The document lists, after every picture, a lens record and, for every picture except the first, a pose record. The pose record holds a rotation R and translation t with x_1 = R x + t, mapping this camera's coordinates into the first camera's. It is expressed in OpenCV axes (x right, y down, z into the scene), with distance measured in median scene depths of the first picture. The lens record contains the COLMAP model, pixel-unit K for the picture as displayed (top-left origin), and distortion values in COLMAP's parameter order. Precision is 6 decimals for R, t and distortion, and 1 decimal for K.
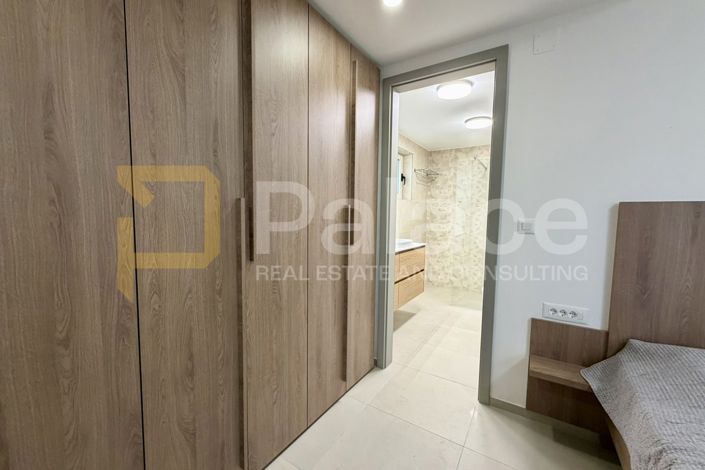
lens RADIAL K [[281.7, 0, 352.5], [0, 281.7, 235.0], [0, 0, 1]] dist [0.000532, 0.000059]
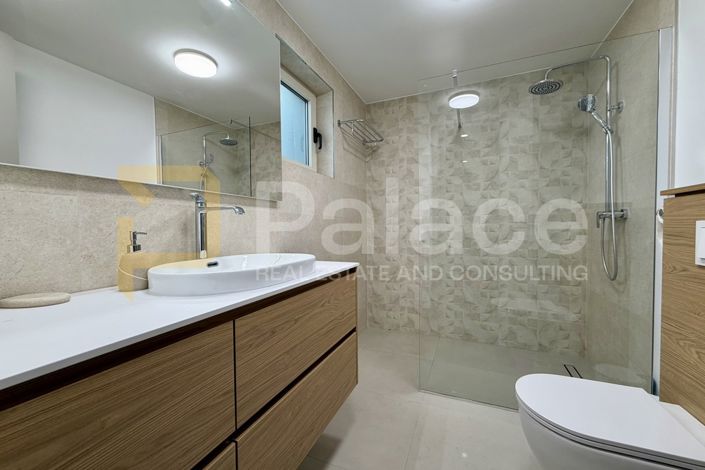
lens RADIAL K [[281.7, 0, 352.5], [0, 281.7, 235.0], [0, 0, 1]] dist [0.000532, 0.000059]
pose [[0.983256, -0.028183, 0.180040, 0.135710], [0.037240, 0.998195, -0.047125, 0.007146], [-0.178387, 0.053040, 0.982530, 0.454395]]
